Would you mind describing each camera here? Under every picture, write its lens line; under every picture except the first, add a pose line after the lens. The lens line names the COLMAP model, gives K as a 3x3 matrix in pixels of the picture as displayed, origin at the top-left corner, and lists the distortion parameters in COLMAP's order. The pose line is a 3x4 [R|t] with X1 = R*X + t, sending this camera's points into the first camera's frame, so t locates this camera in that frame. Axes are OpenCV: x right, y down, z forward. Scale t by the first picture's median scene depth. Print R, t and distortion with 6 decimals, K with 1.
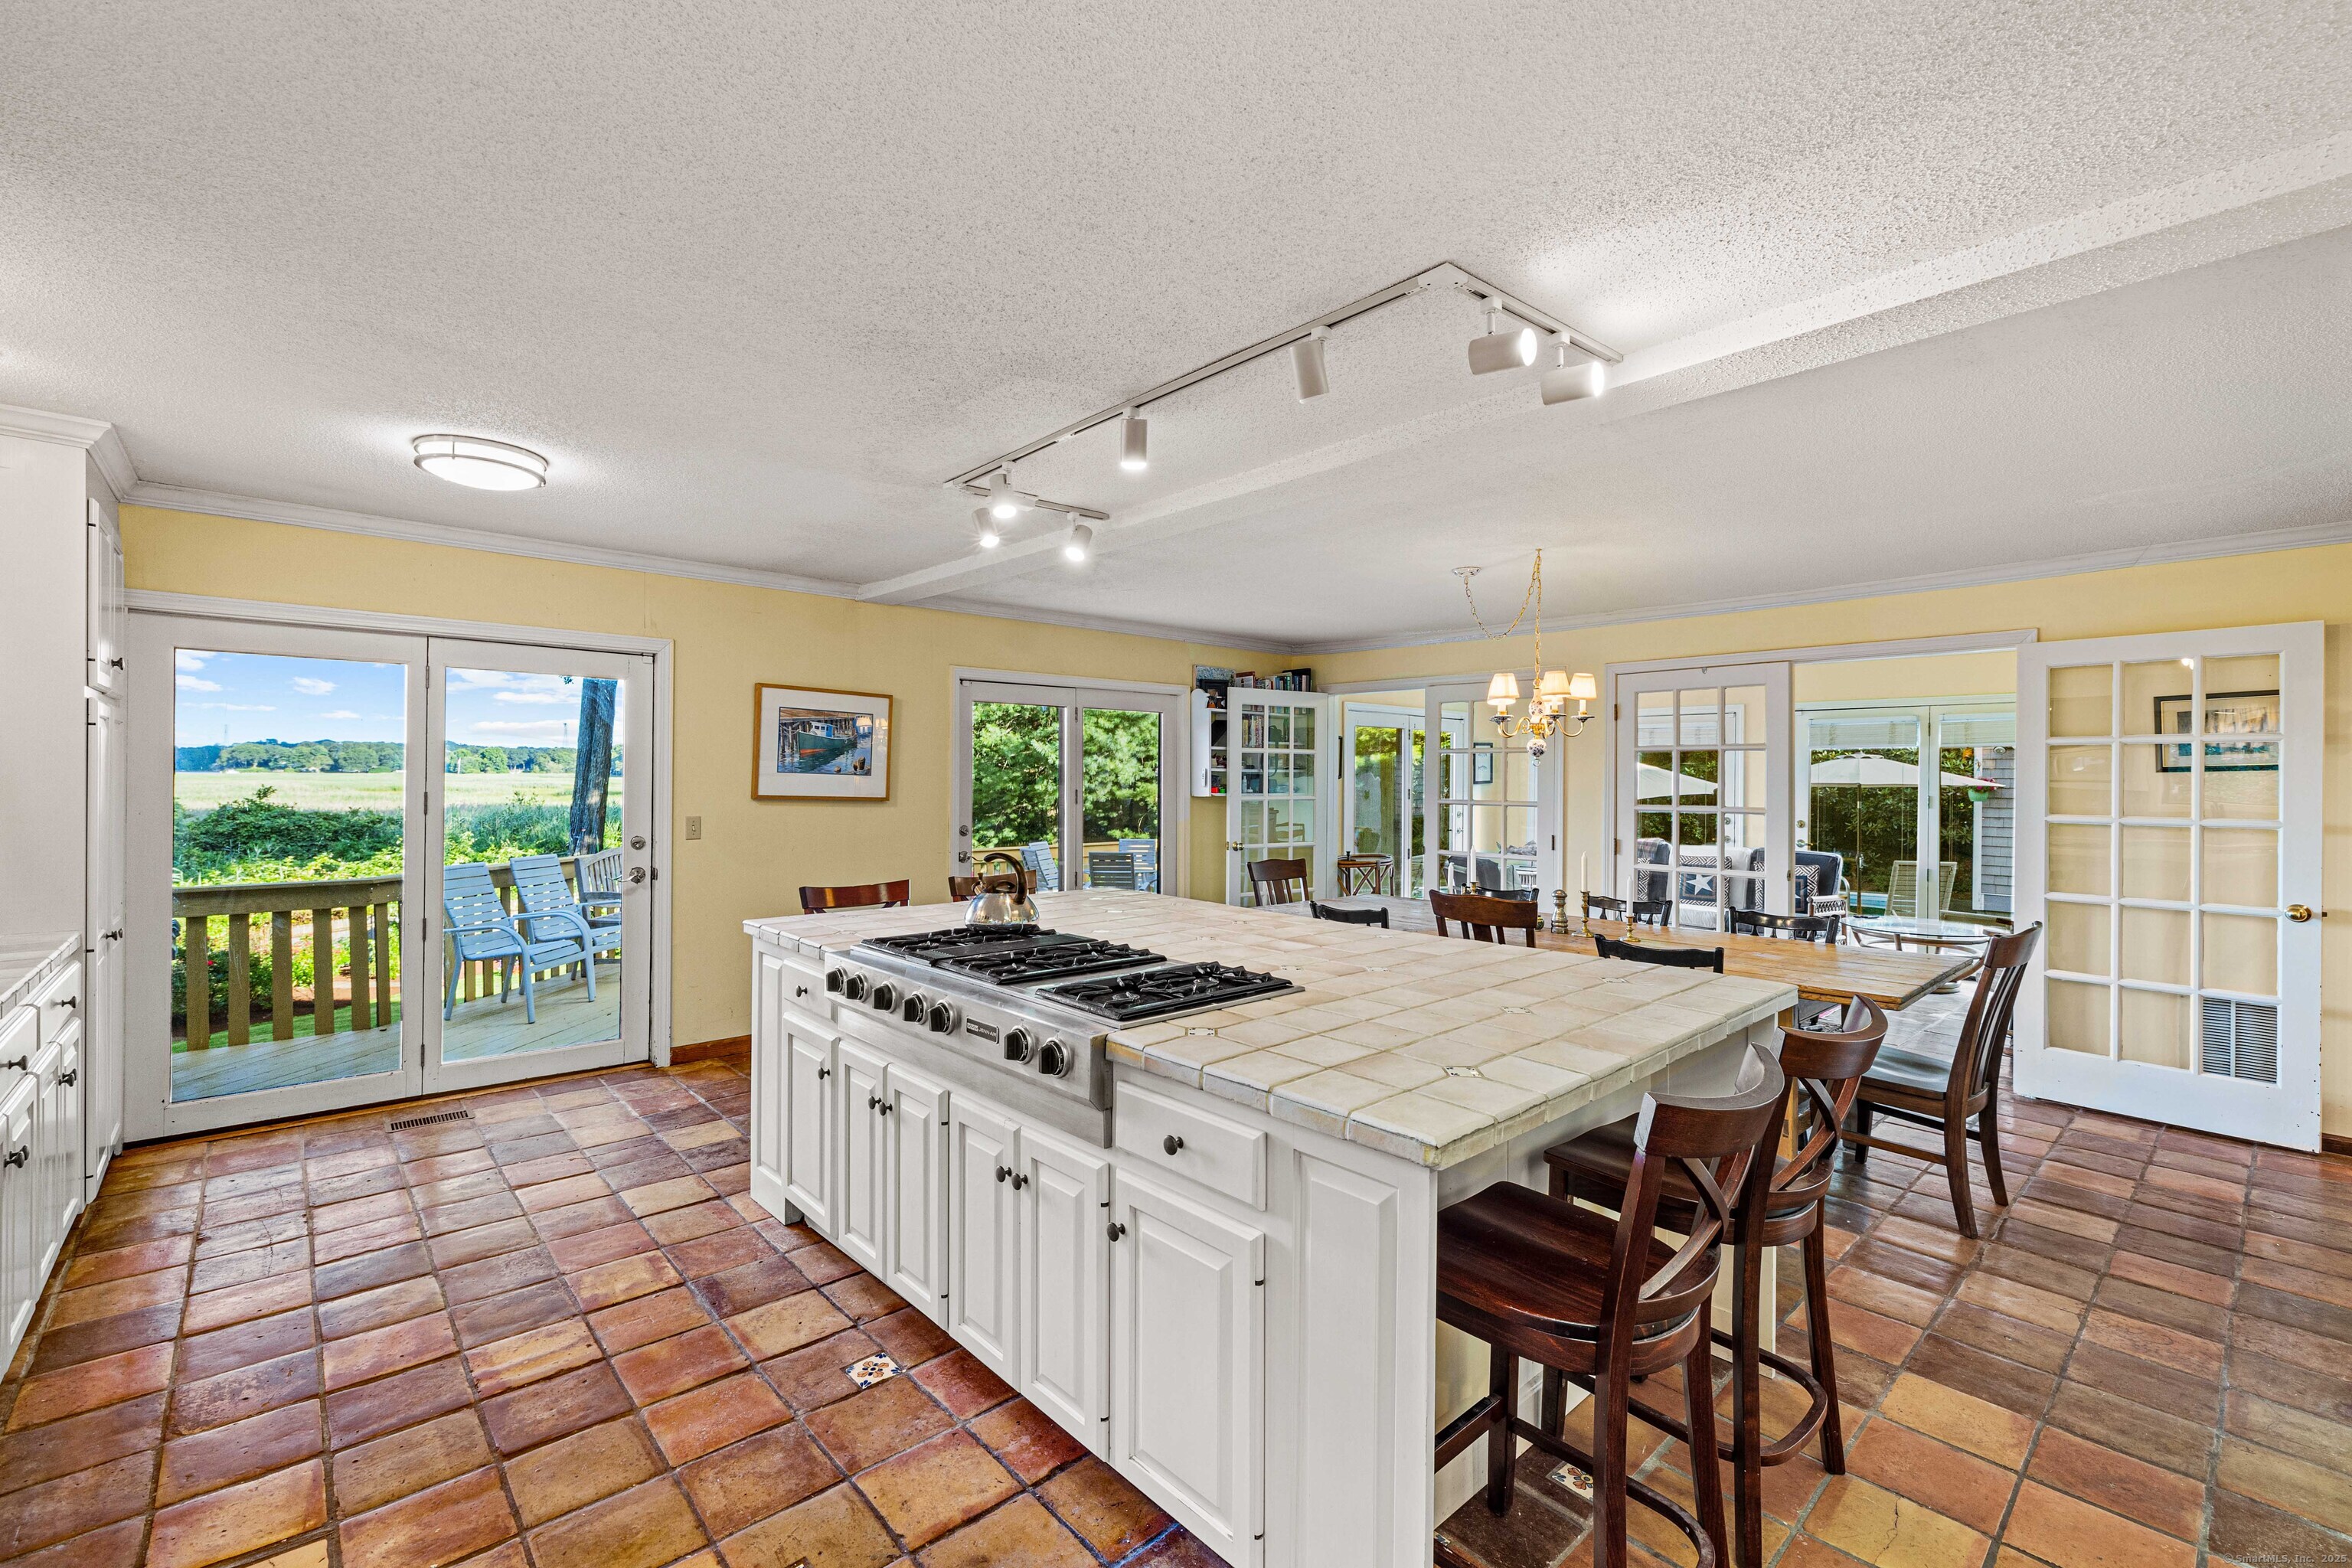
lens RADIAL K [[995.4, 0, 1170.4], [0, 995.4, 782.3], [0, 0, 1]] dist [0.003539, 0.001066]
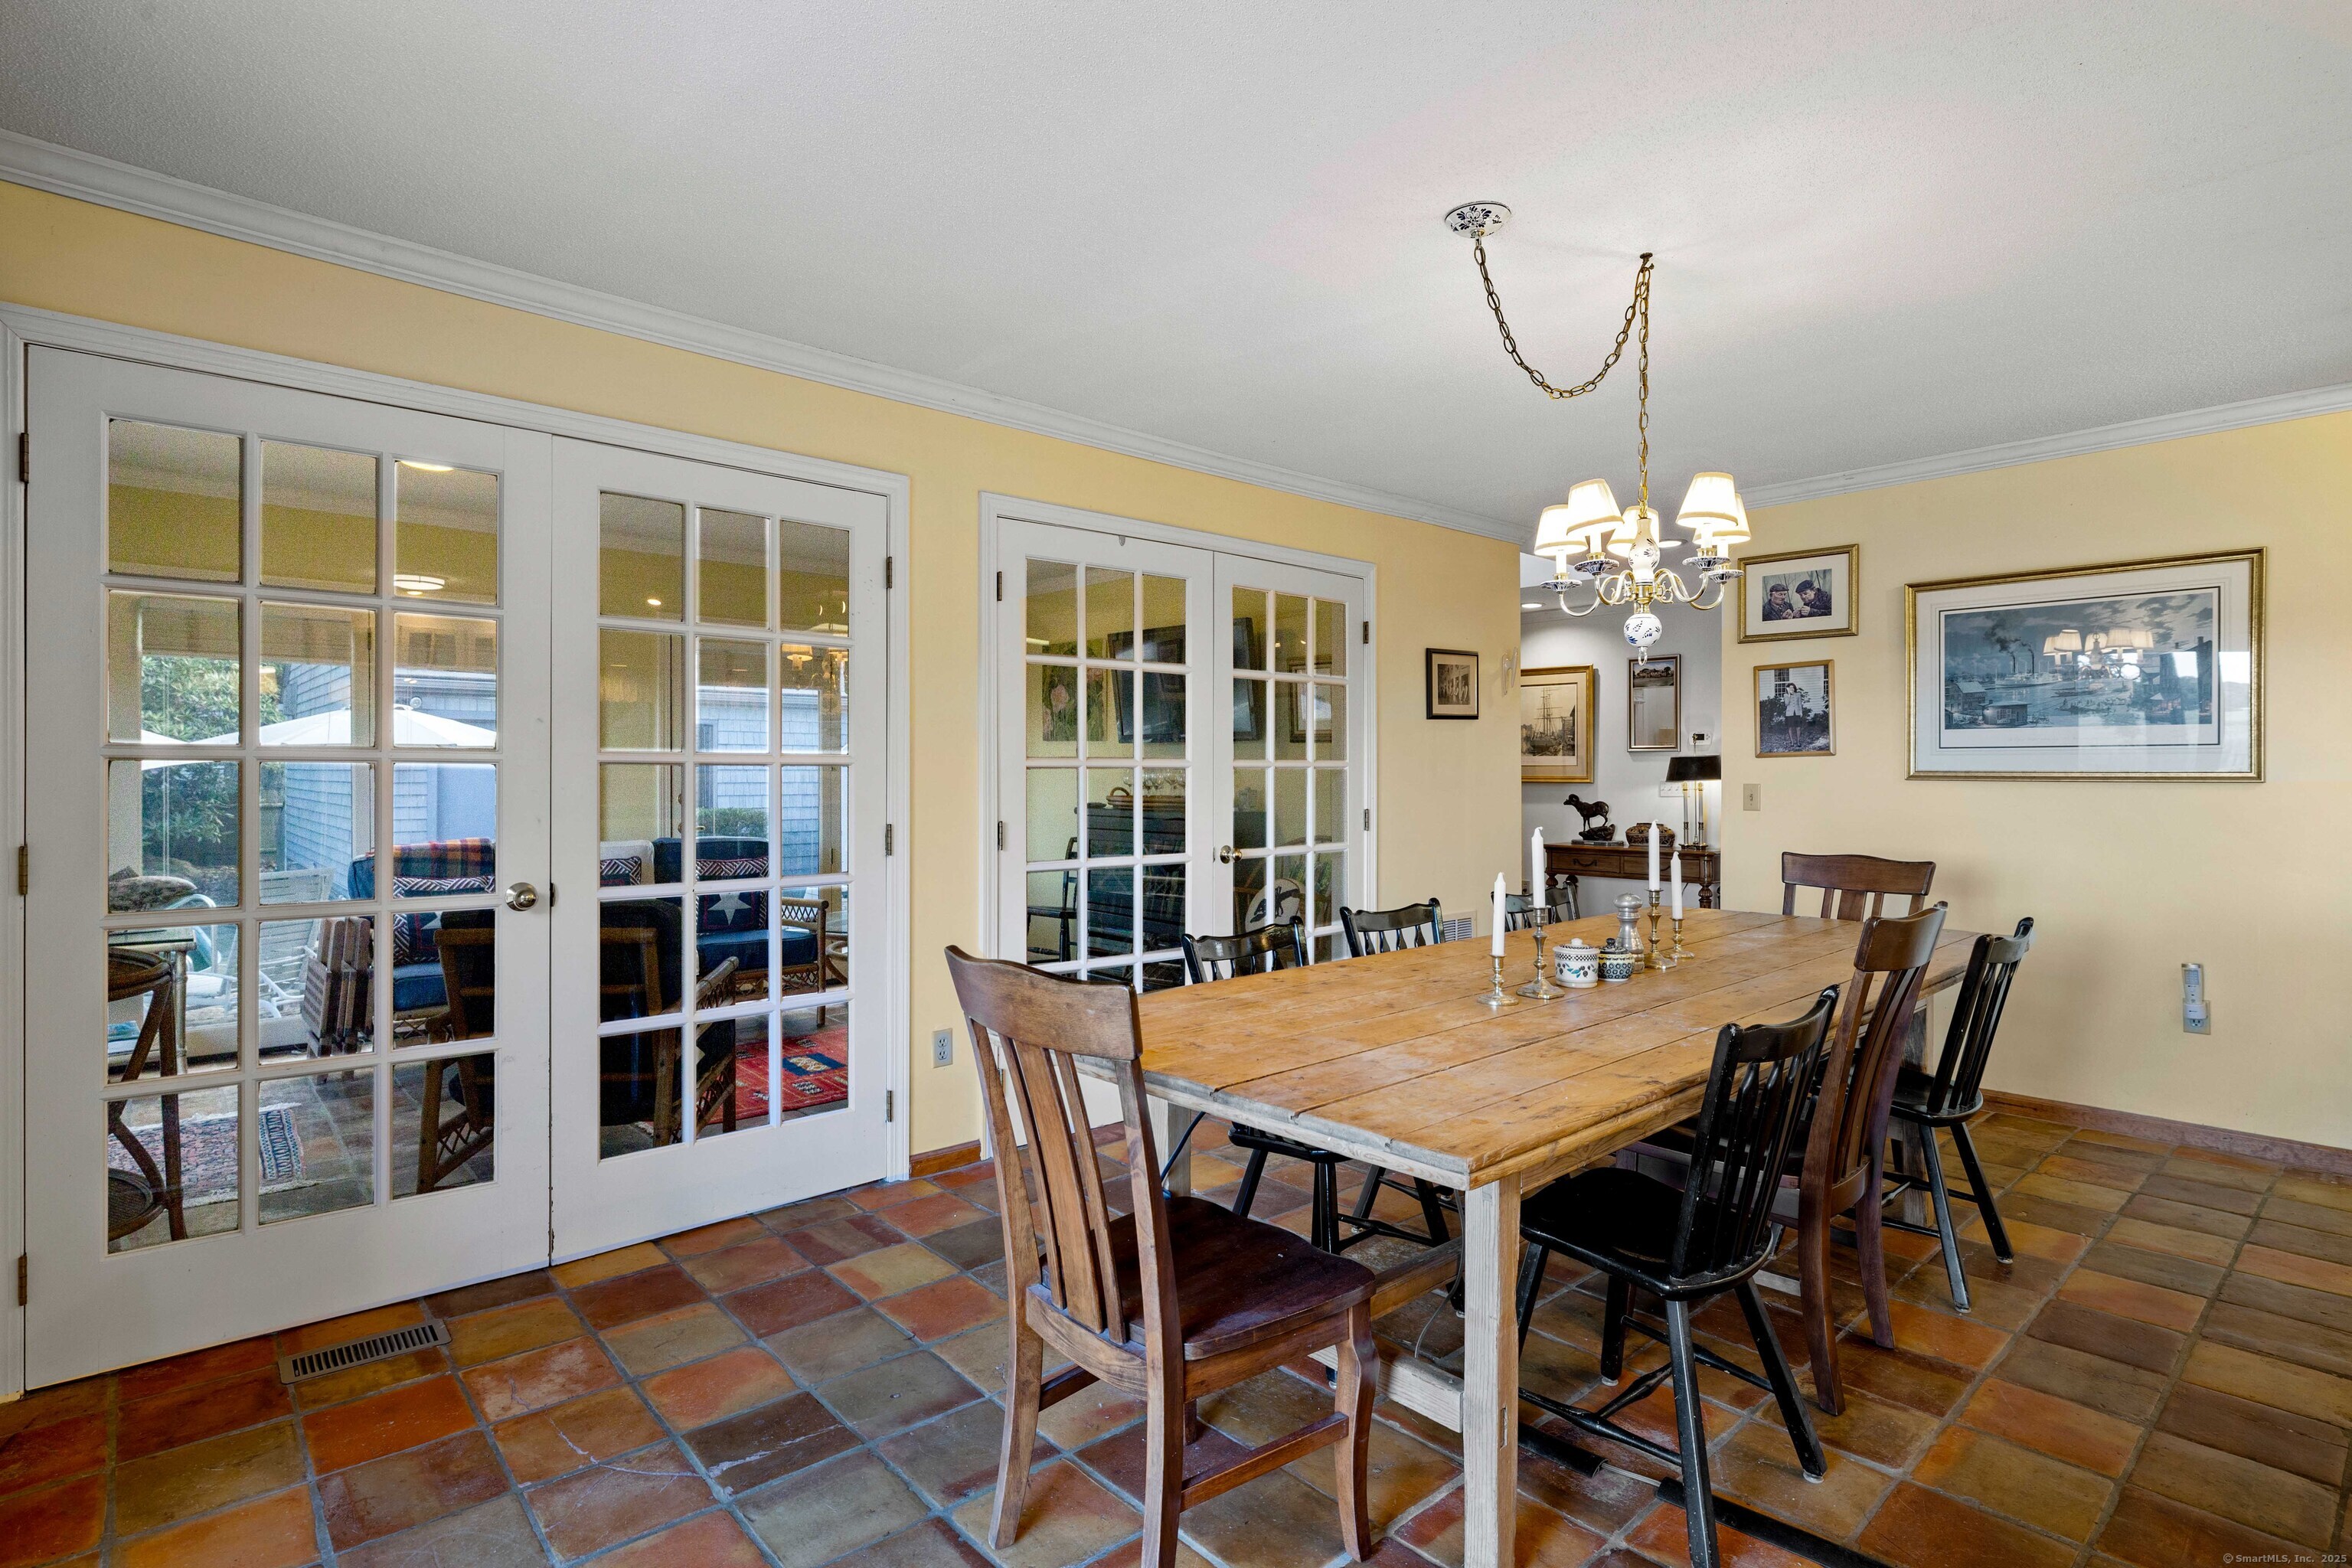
lens RADIAL K [[1159.5, 0, 1170.7], [0, 1159.5, 772.3], [0, 0, 1]] dist [-0.006267, -0.001136]
pose [[-0.000236, -0.008049, 0.999968, -0.200660], [0.004140, 0.999959, 0.008050, 0.028193], [-0.999991, 0.004142, -0.000203, 1.013742]]
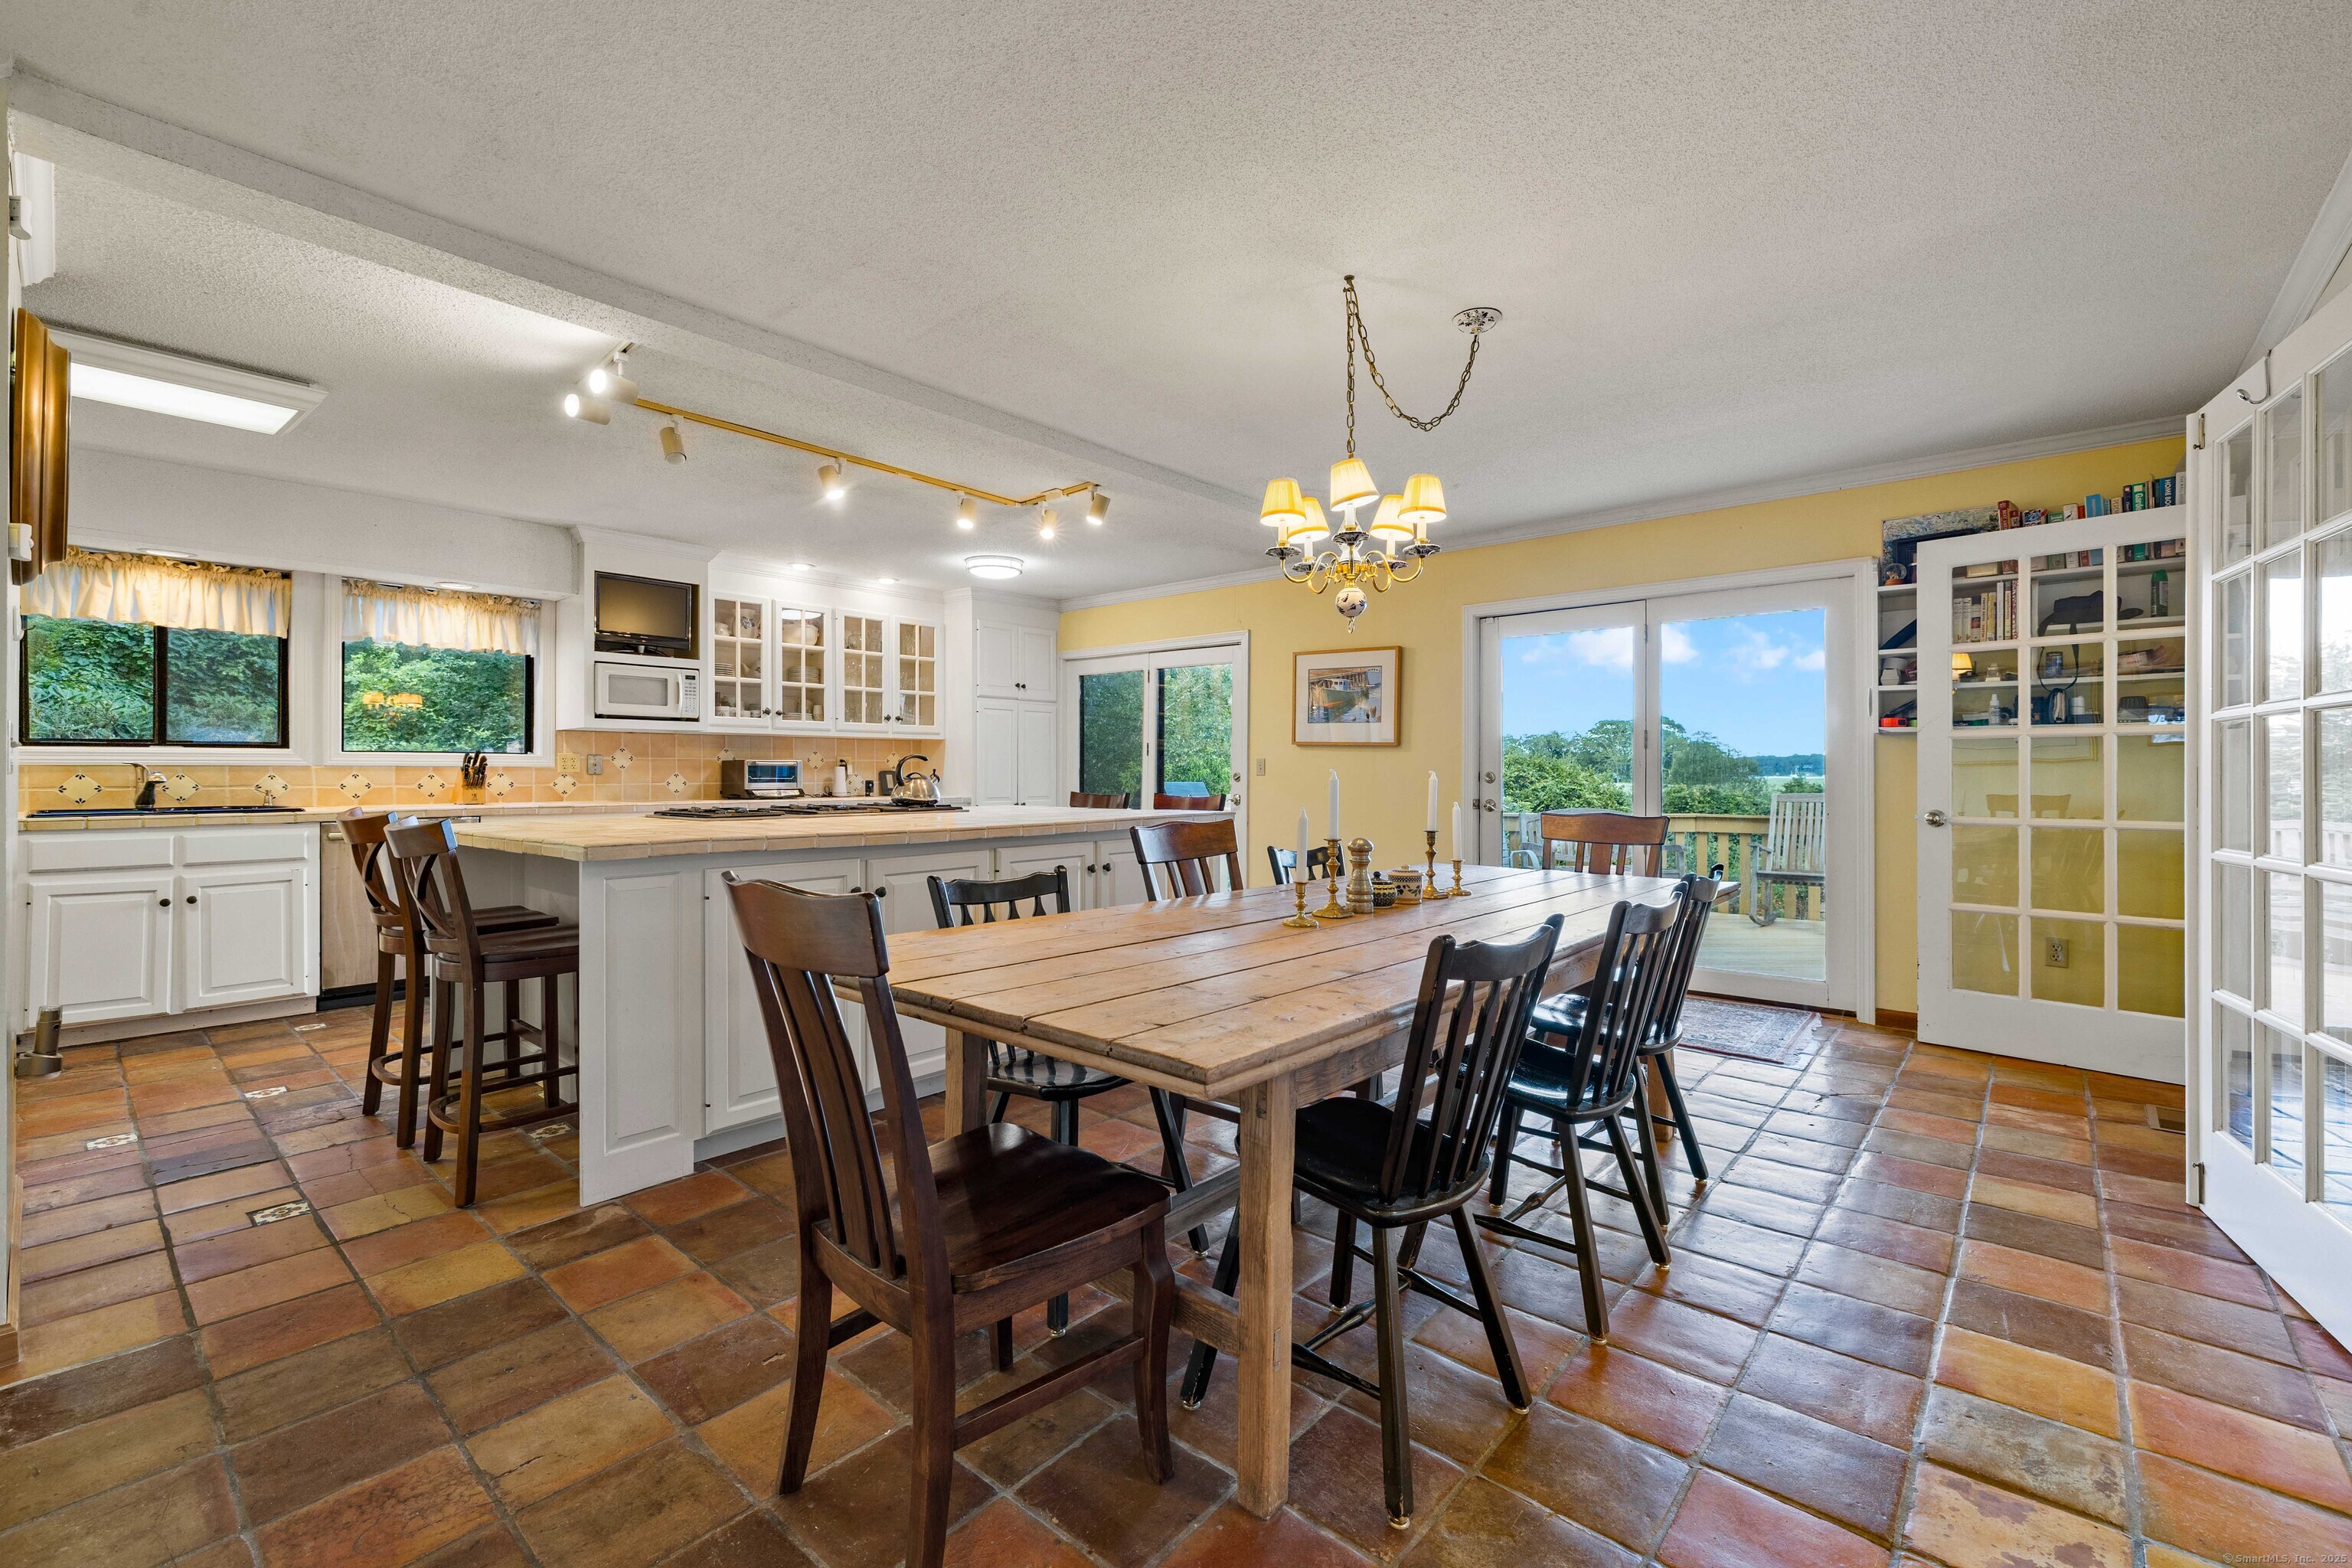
lens RADIAL K [[995.4, 0, 1166.3], [0, 995.4, 770.6], [0, 0, 1]] dist [0.003539, 0.001066]
pose [[0.120950, -0.009368, -0.992614, 0.768586], [-0.008053, 0.999913, -0.010418, 0.060497], [0.992626, 0.009254, 0.120864, 0.659169]]
